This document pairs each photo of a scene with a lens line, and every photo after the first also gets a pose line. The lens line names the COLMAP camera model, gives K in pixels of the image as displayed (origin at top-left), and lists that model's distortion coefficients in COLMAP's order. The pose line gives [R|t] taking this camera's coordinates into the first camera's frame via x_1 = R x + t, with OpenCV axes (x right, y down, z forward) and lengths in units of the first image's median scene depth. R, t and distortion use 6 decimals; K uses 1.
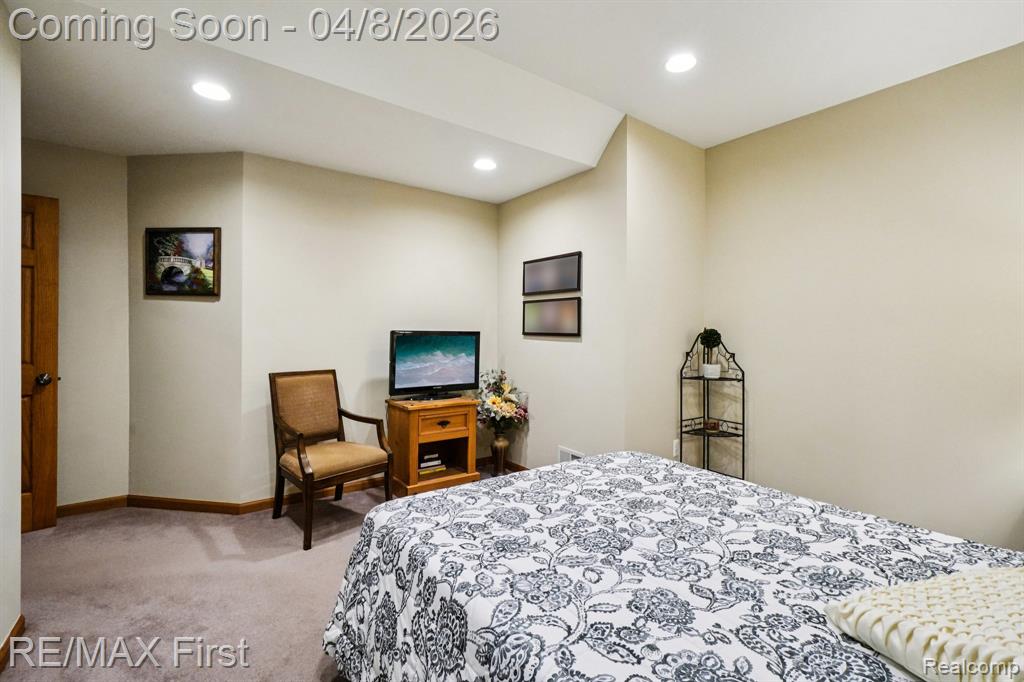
lens RADIAL K [[460.2, 0, 517.4], [0, 460.2, 324.4], [0, 0, 1]] dist [-0.014341, 0.000037]
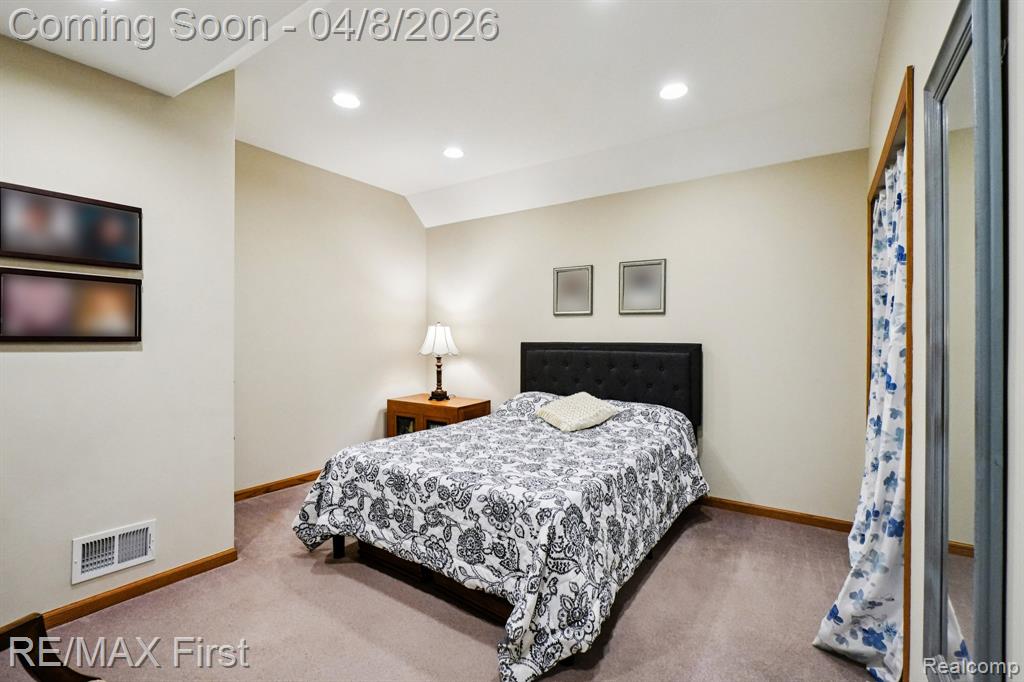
lens RADIAL K [[452.4, 0, 512.0], [0, 452.4, 341.0], [0, 0, 1]] dist [-0.018357, -0.000385]
pose [[-0.320745, -0.012449, 0.947084, -1.359198], [-0.007225, 0.999917, 0.010696, 0.038915], [-0.947138, -0.003412, -0.320808, 1.516087]]
